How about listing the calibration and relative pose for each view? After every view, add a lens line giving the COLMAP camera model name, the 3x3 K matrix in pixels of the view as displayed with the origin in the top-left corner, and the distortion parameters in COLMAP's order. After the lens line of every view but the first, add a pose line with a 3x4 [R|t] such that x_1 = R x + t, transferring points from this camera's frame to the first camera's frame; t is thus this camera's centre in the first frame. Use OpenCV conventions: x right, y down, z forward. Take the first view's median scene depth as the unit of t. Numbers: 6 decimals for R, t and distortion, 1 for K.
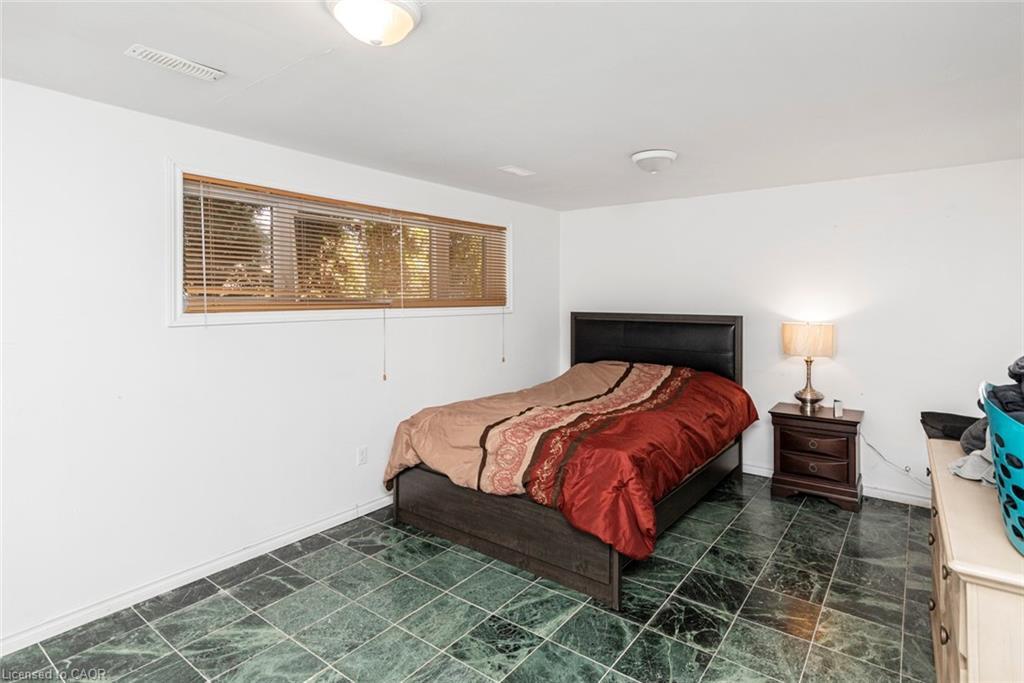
lens RADIAL K [[505.4, 0, 513.9], [0, 505.4, 297.8], [0, 0, 1]] dist [0.014313, -0.000097]
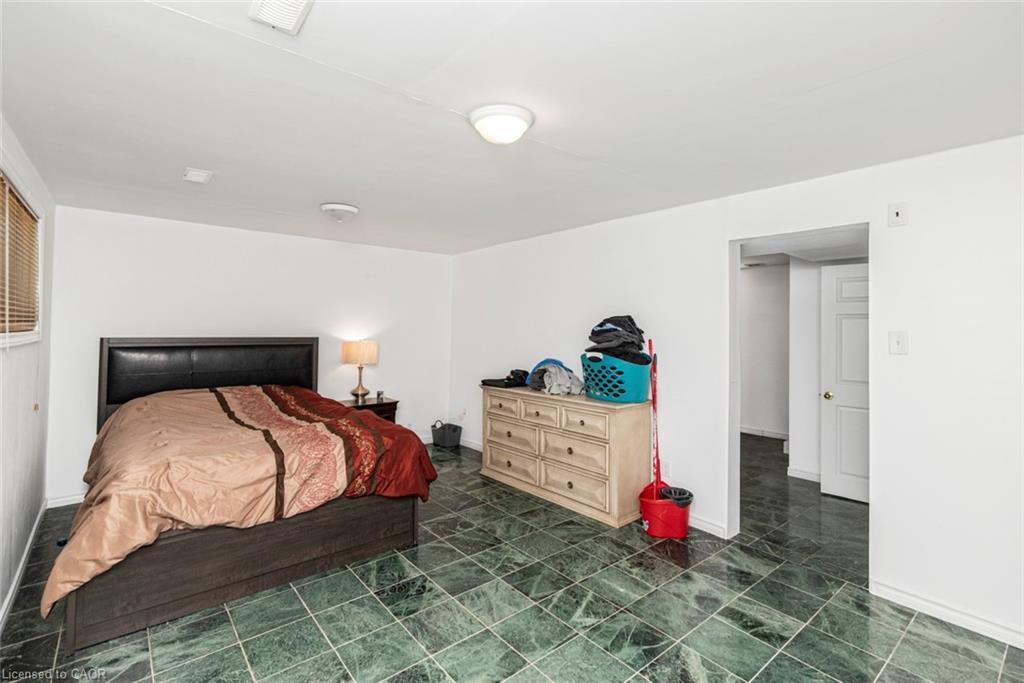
lens RADIAL K [[478.7, 0, 503.1], [0, 478.7, 317.2], [0, 0, 1]] dist [0.014997, -0.000614]
pose [[0.262996, 0.023888, 0.964501, -0.900050], [-0.012808, 0.999692, -0.021267, 0.008254], [-0.964712, -0.006760, 0.263221, 0.366051]]
